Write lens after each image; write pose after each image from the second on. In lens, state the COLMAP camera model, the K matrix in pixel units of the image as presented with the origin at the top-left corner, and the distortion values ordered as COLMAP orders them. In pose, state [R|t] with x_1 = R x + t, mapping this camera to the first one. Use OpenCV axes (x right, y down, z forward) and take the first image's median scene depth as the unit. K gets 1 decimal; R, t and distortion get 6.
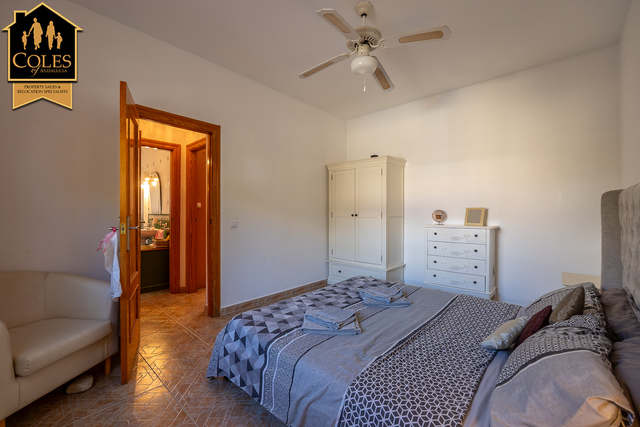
lens RADIAL K [[269.4, 0, 321.0], [0, 269.4, 212.5], [0, 0, 1]] dist [0.000071, 0.000012]
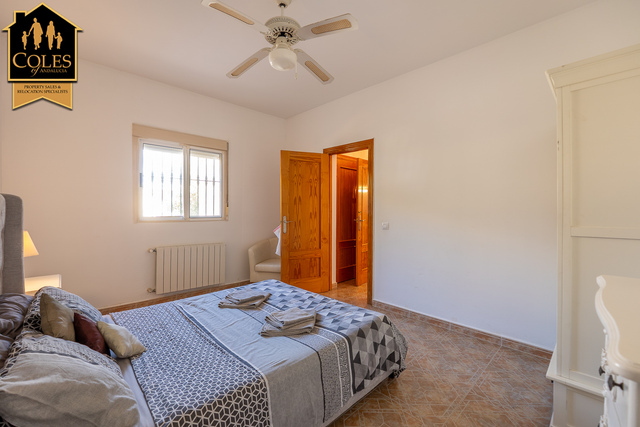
lens RADIAL K [[269.4, 0, 321.0], [0, 269.4, 212.5], [0, 0, 1]] dist [0.000071, 0.000012]
pose [[-0.071445, 0.007955, -0.997413, 1.031455], [-0.000954, 0.999967, 0.008043, -0.025798], [0.997444, 0.001526, -0.071435, 1.142119]]
